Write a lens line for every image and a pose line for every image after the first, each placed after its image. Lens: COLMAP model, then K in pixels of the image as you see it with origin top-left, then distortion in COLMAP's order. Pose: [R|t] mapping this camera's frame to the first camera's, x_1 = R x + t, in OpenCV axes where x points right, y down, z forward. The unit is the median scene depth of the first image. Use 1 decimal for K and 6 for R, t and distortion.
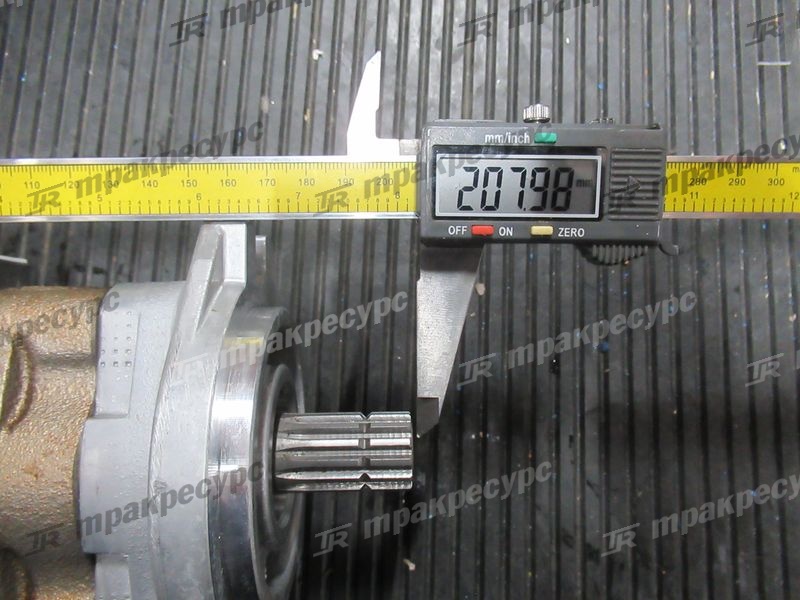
lens RADIAL K [[615.0, 0, 401.3], [0, 615.0, 299.6], [0, 0, 1]] dist [0.022390, -0.006320]
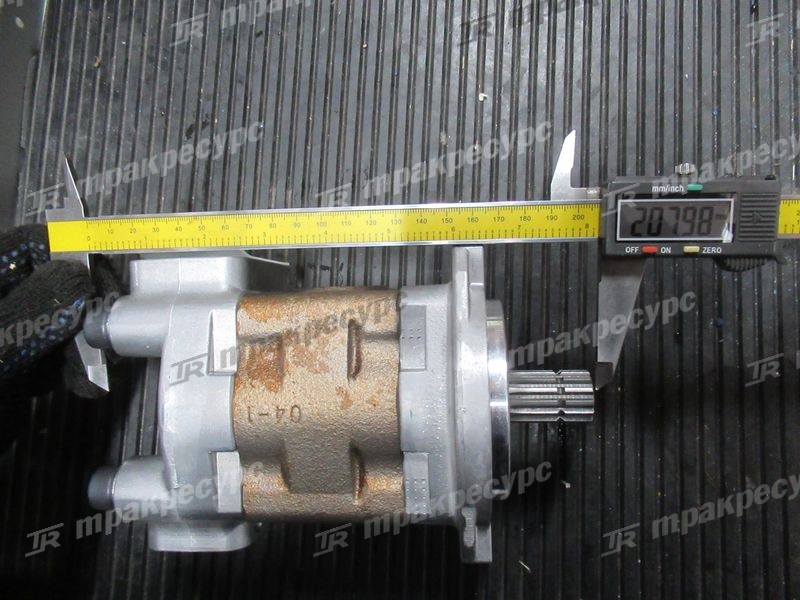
lens RADIAL K [[596.6, 0, 407.1], [0, 596.6, 293.6], [0, 0, 1]] dist [0.024155, -0.013034]
pose [[0.993064, -0.010672, -0.117089, -0.173205], [0.015393, 0.999101, 0.039491, -0.043505], [0.116562, -0.041020, 0.992336, -0.319988]]
